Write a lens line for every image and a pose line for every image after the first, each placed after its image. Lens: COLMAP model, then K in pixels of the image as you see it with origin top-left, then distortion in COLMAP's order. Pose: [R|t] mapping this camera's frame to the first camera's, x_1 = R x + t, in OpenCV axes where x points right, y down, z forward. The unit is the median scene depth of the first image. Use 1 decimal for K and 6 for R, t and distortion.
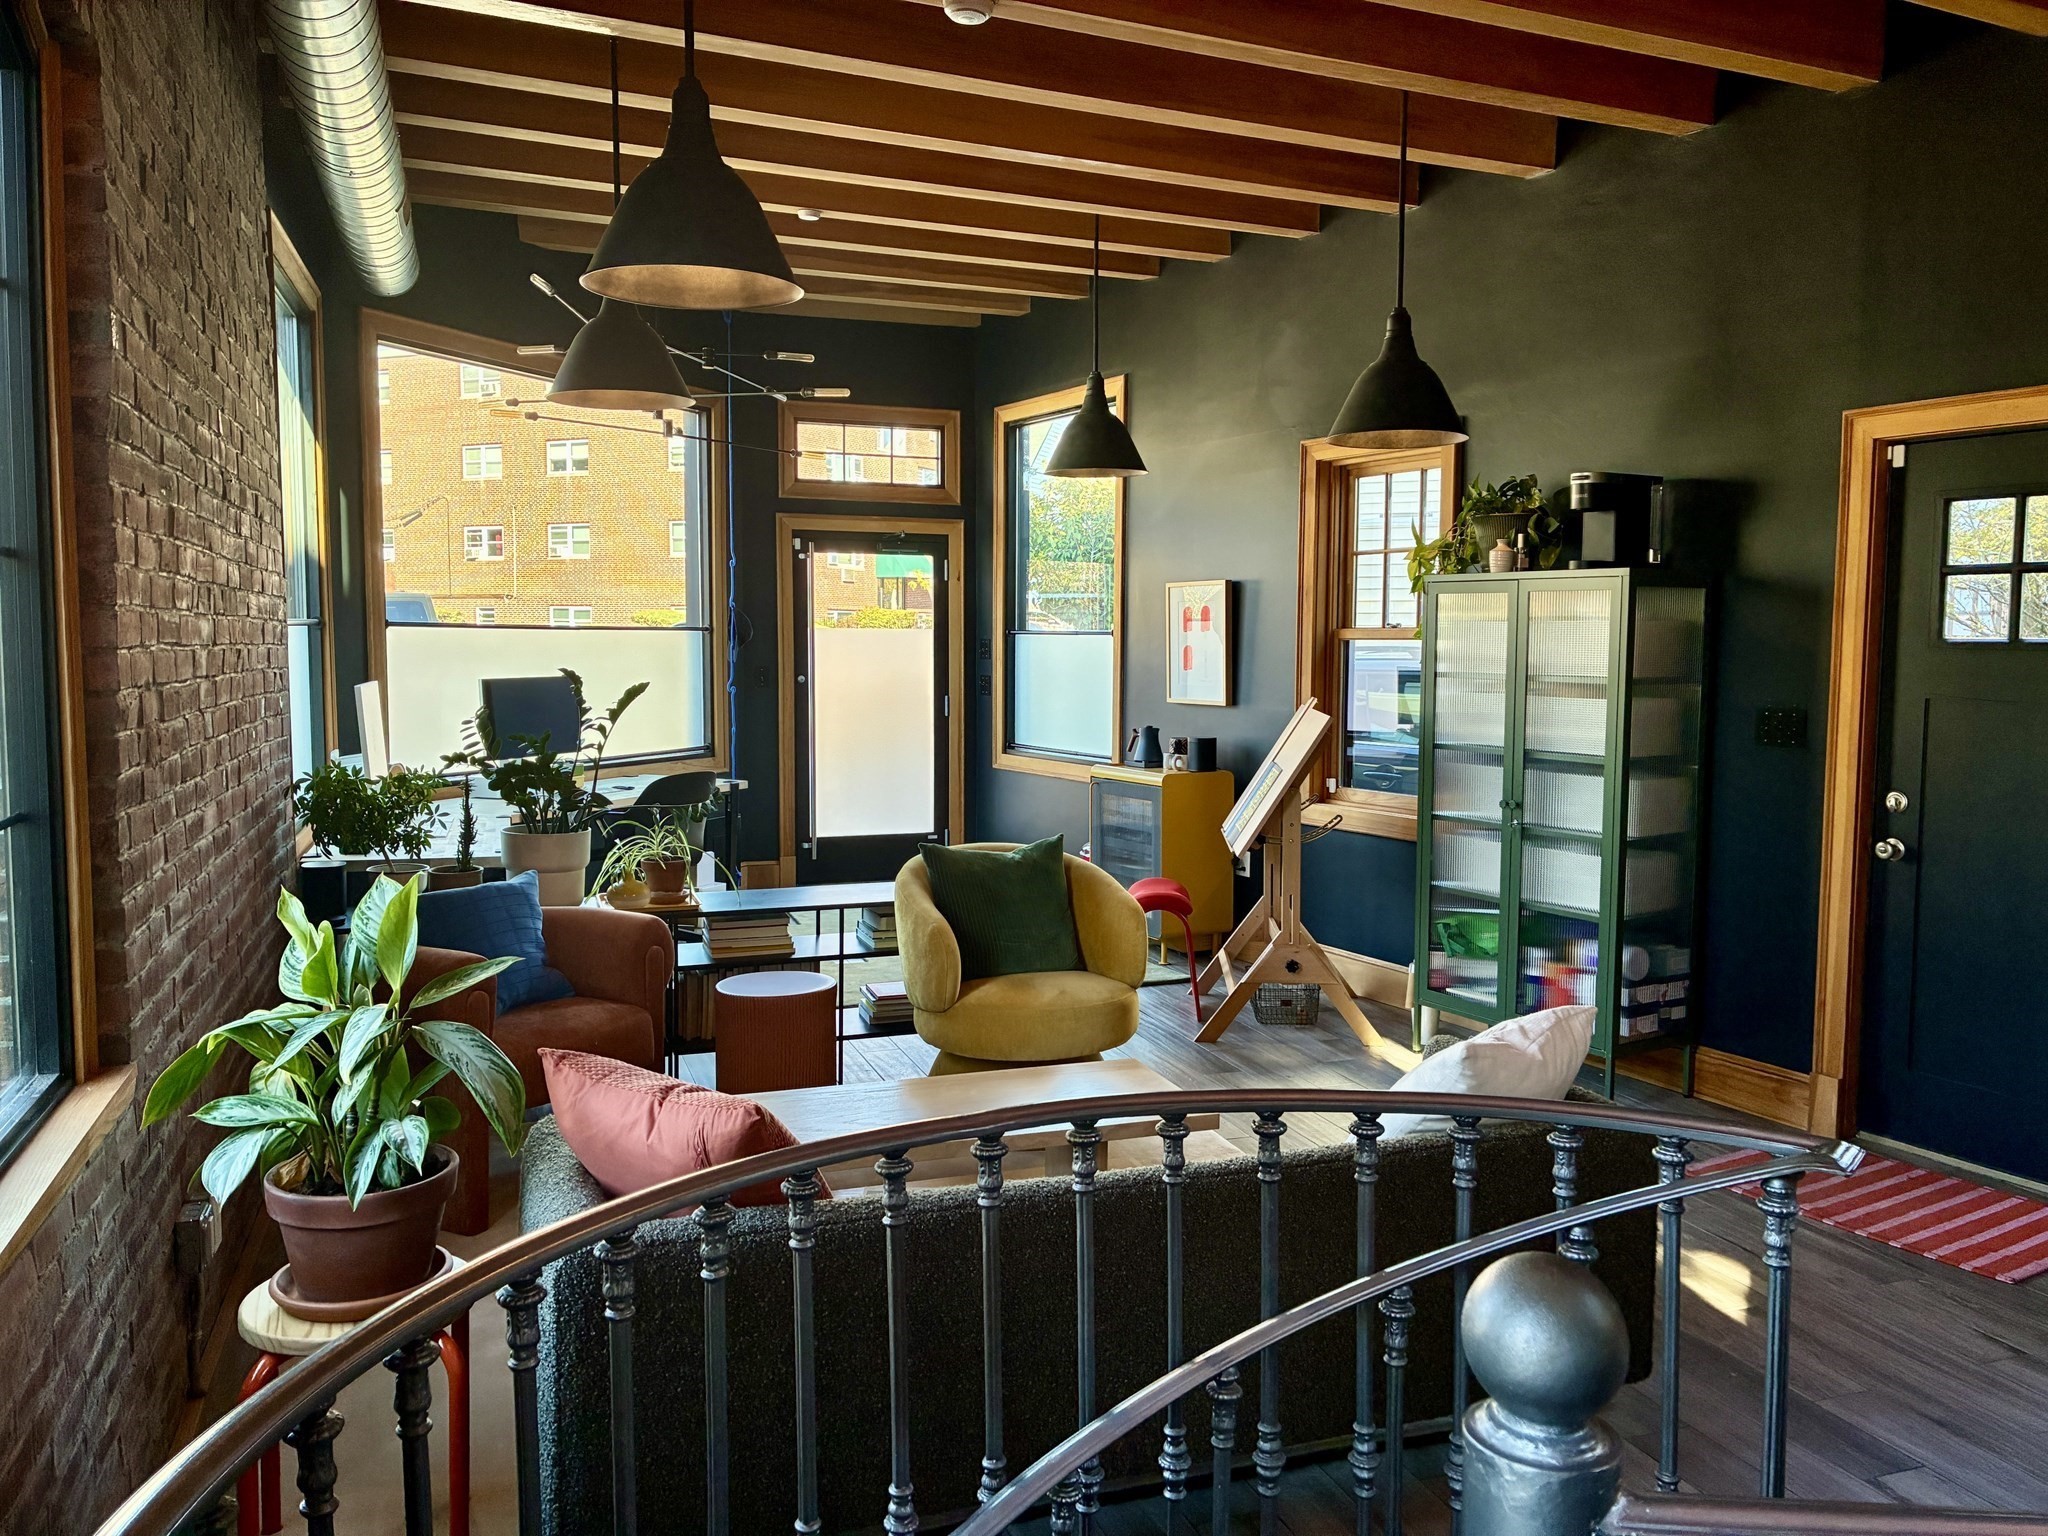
lens RADIAL K [[1561.7, 0, 1031.3], [0, 1561.7, 765.0], [0, 0, 1]] dist [0.064257, -0.002031]
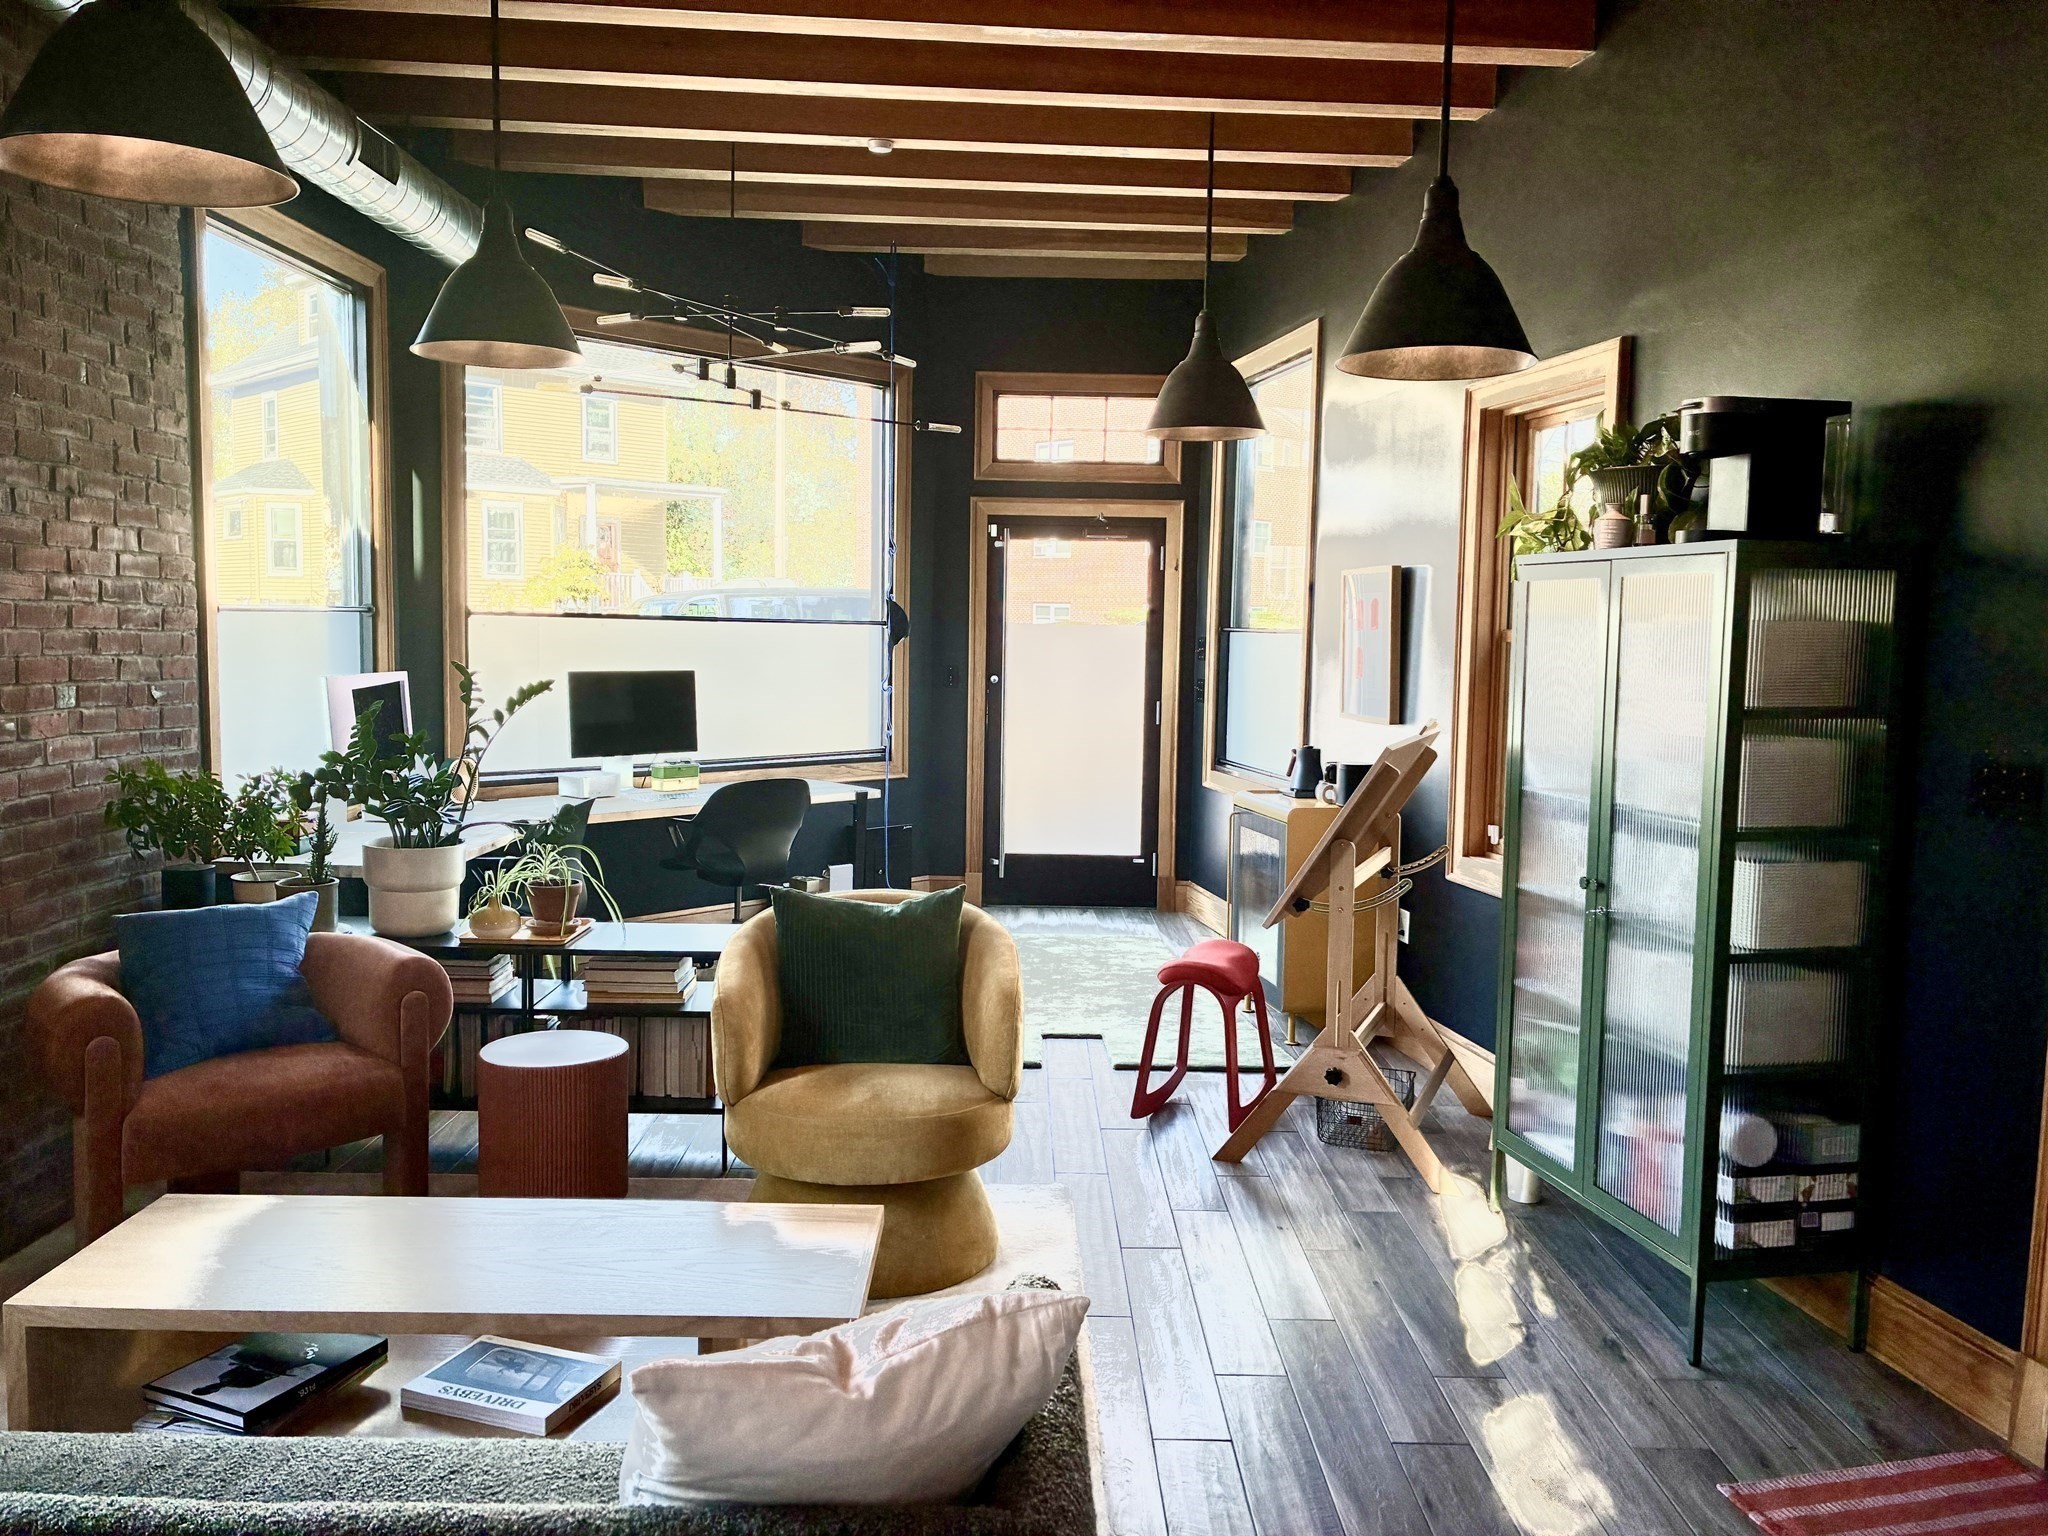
lens RADIAL K [[1561.7, 0, 1018.9], [0, 1561.7, 762.9], [0, 0, 1]] dist [0.064257, -0.002031]
pose [[0.944368, 0.039779, -0.326477, 0.229024], [-0.039758, 0.999187, 0.006739, -0.018042], [0.326480, 0.006616, 0.945181, 0.204302]]
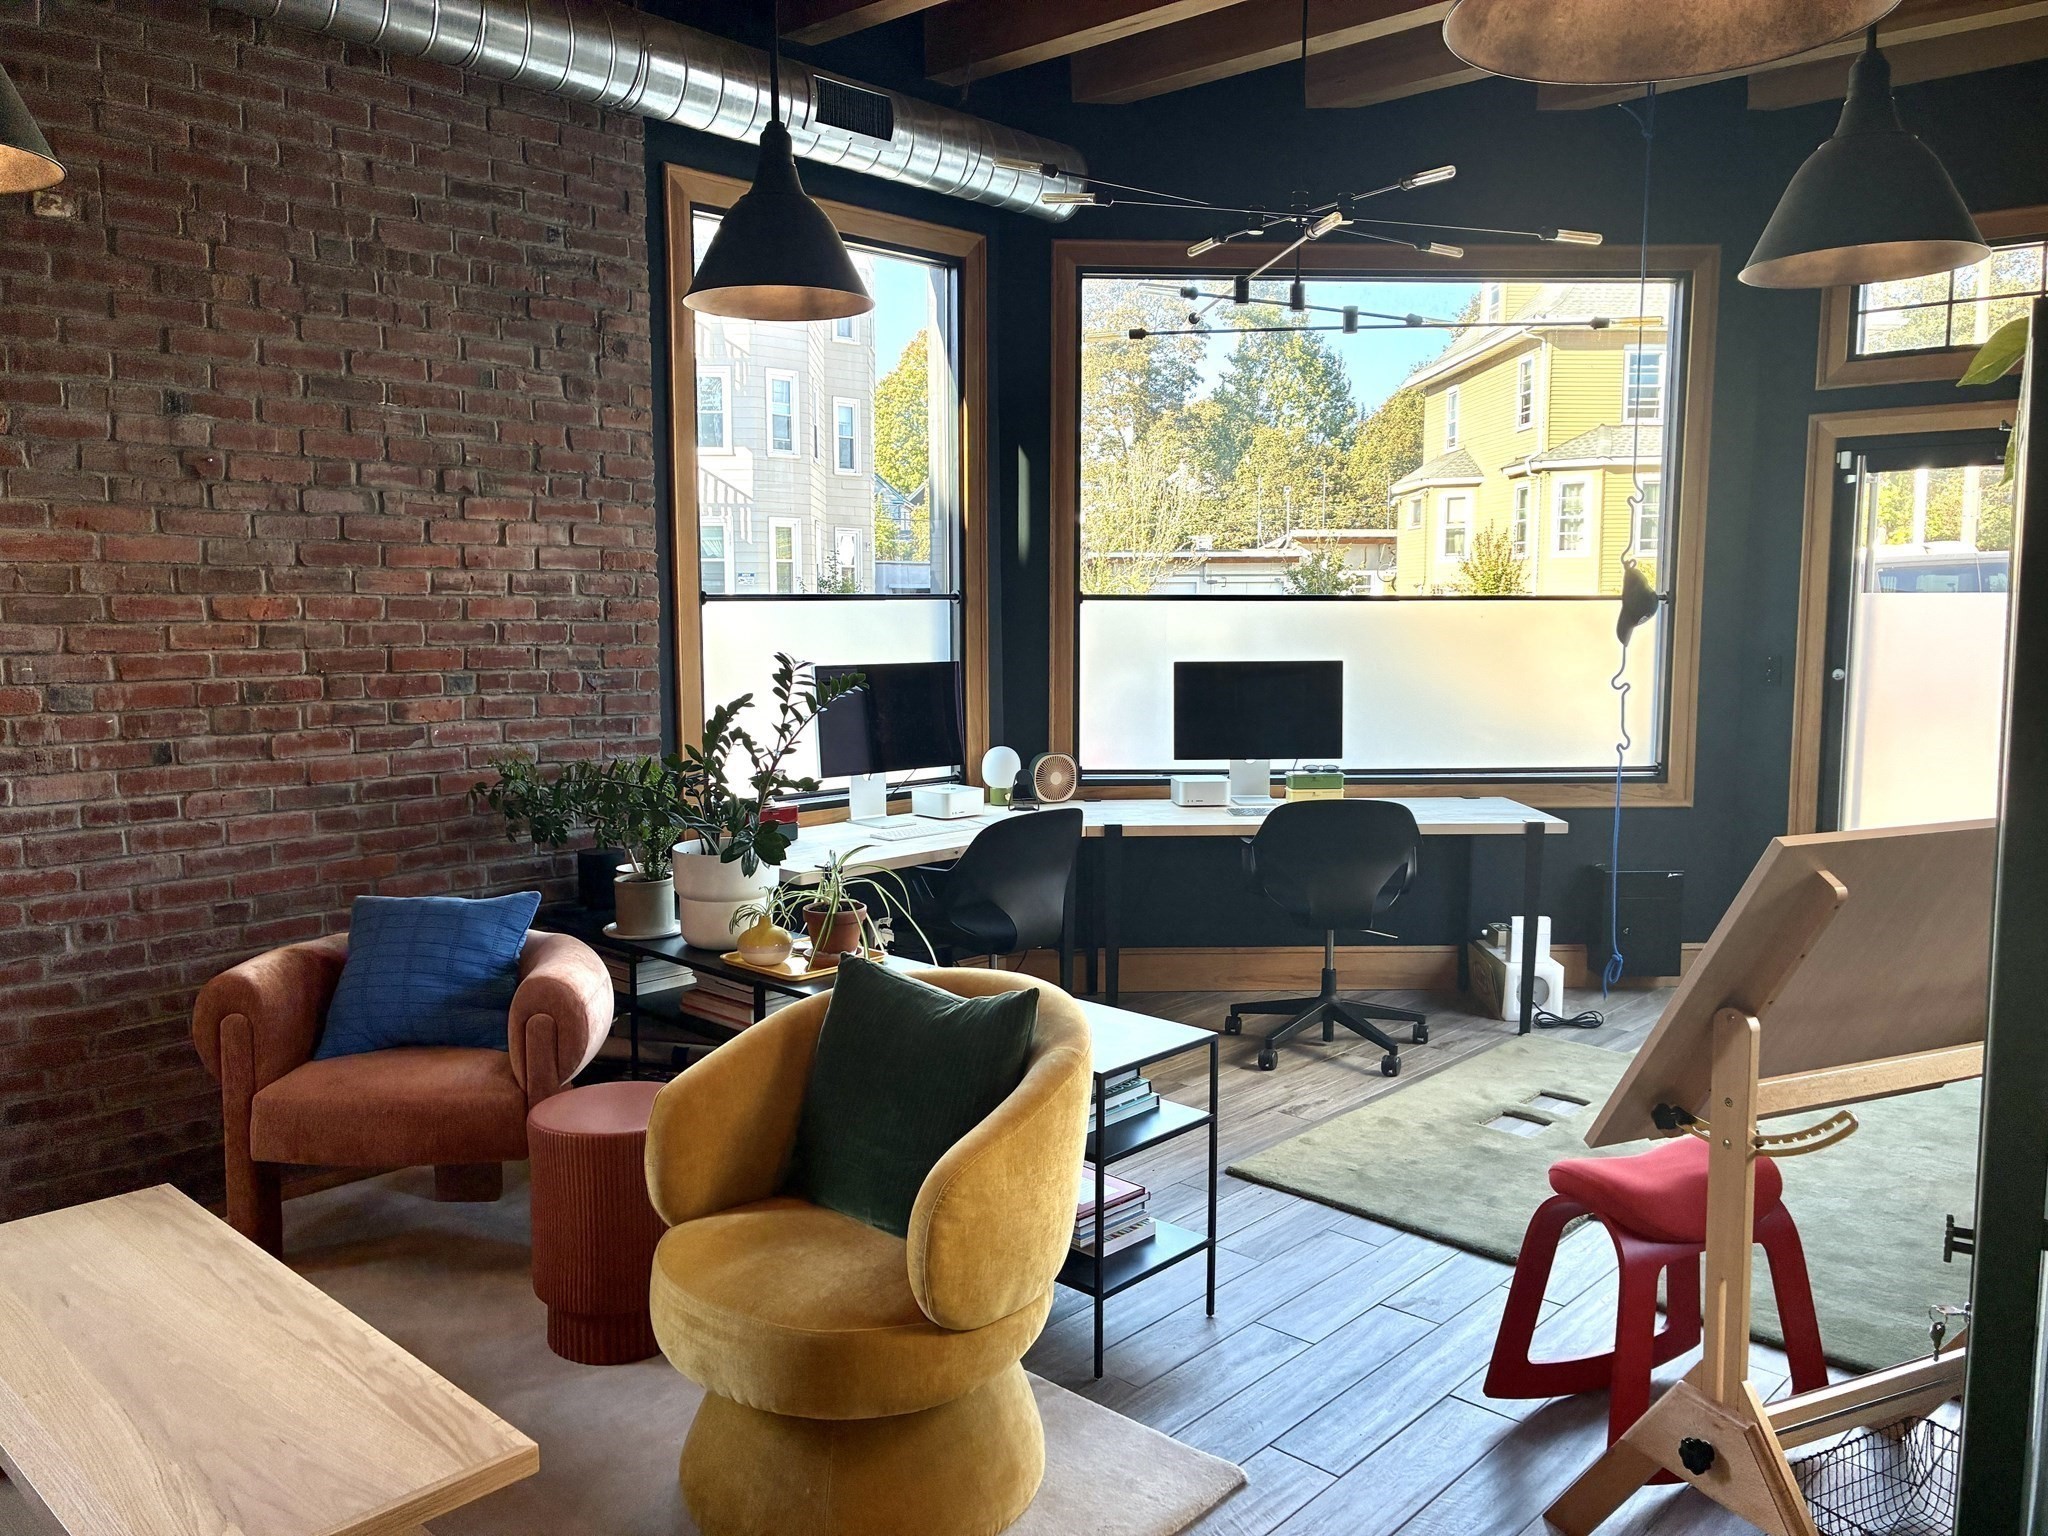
lens RADIAL K [[1561.7, 0, 1025.3], [0, 1561.7, 764.1], [0, 0, 1]] dist [0.064257, -0.002031]
pose [[0.475458, 0.089111, -0.875214, 0.365366], [-0.071576, 0.995477, 0.062473, -0.049508], [0.876822, 0.032941, 0.479686, 0.562819]]
